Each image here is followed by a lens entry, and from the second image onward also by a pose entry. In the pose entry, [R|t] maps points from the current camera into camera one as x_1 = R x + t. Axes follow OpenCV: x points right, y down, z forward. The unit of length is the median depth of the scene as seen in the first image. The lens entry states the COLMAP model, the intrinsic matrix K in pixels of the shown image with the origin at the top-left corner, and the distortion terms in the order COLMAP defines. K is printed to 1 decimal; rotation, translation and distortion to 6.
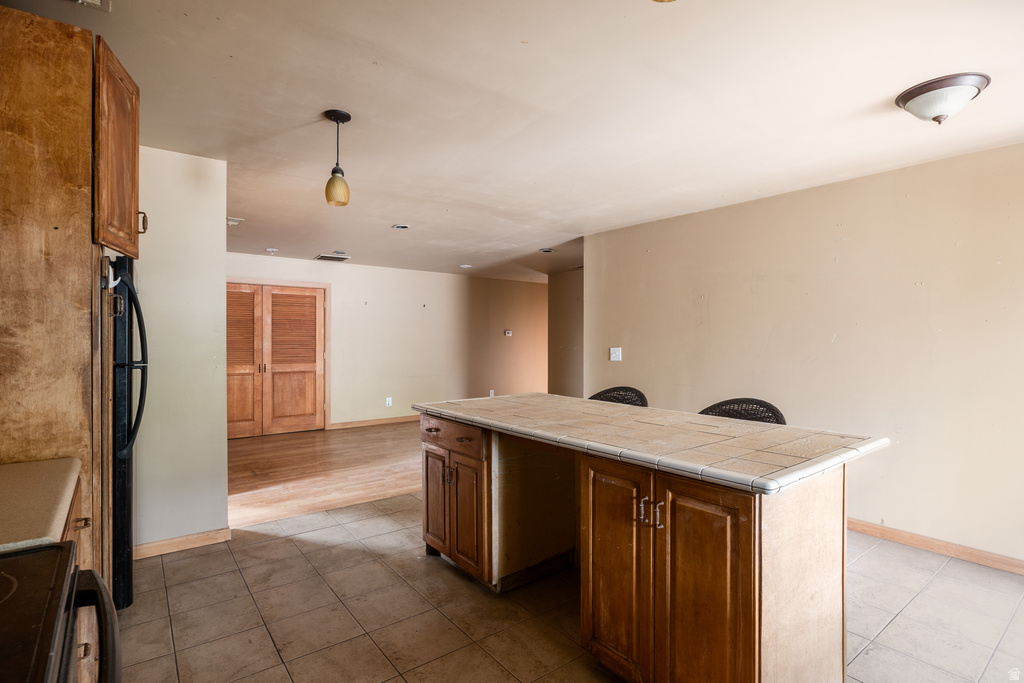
lens RADIAL K [[493.5, 0, 504.3], [0, 493.5, 341.0], [0, 0, 1]] dist [0.001397, -0.000982]
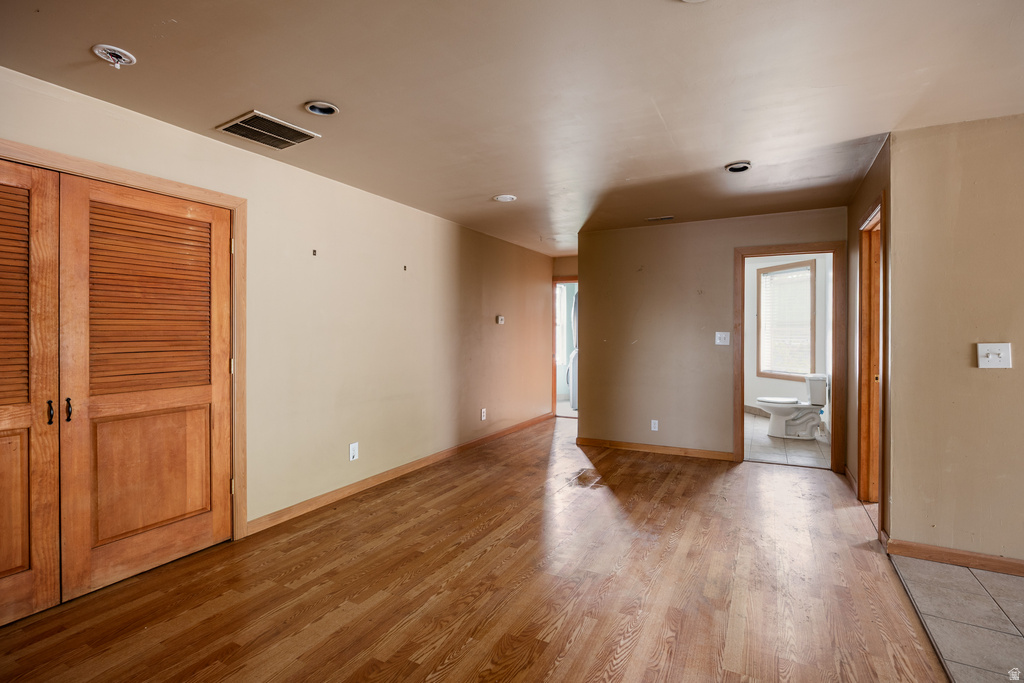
lens RADIAL K [[493.5, 0, 515.9], [0, 493.5, 332.6], [0, 0, 1]] dist [0.001397, -0.000982]
pose [[0.906201, -0.002682, 0.422839, -0.340799], [0.001814, 0.999995, 0.002455, -0.000193], [-0.422844, -0.001457, 0.906201, 0.541348]]
